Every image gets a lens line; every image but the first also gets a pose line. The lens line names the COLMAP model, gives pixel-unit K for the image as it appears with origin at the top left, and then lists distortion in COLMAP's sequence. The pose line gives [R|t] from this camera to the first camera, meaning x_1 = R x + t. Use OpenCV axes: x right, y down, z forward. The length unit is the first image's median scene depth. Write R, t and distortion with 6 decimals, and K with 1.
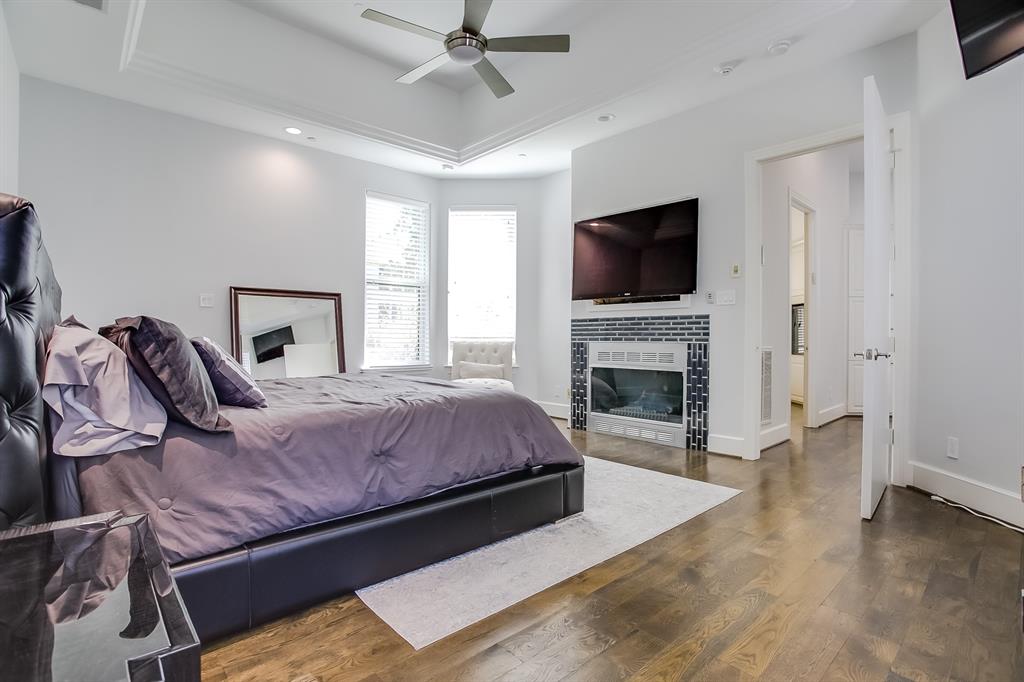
lens RADIAL K [[496.0, 0, 512.1], [0, 496.0, 341.6], [0, 0, 1]] dist [-0.022874, -0.000363]
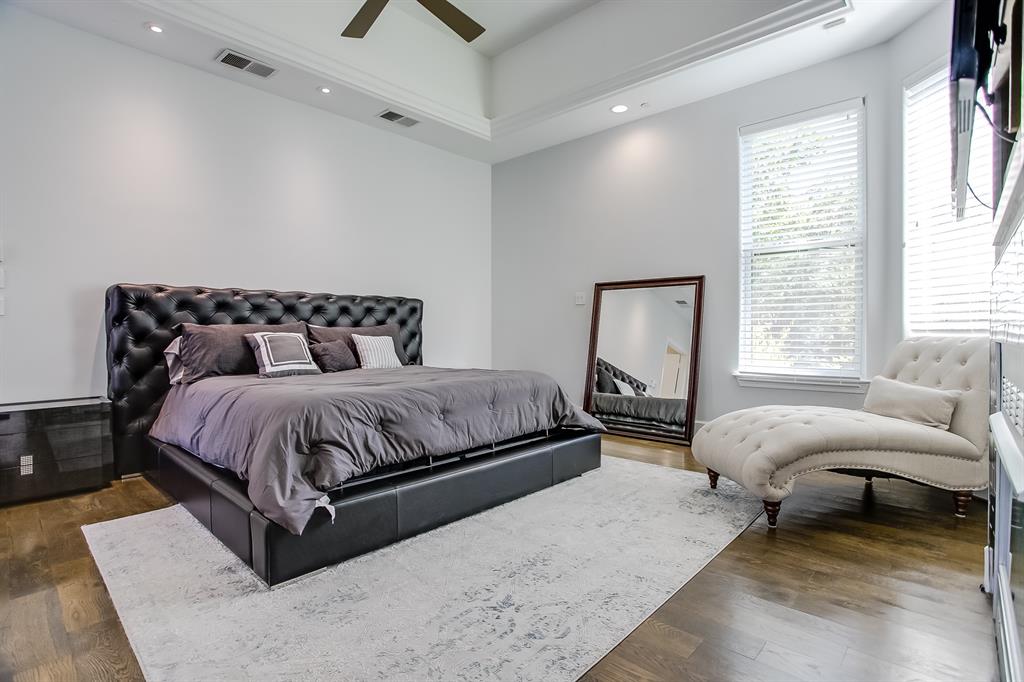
lens RADIAL K [[496.0, 0, 508.8], [0, 496.0, 339.6], [0, 0, 1]] dist [-0.022874, -0.000363]
pose [[0.089621, 0.006378, -0.995956, 0.408909], [-0.012109, 0.999913, 0.005313, 0.003887], [0.995902, 0.011584, 0.089690, 0.624018]]
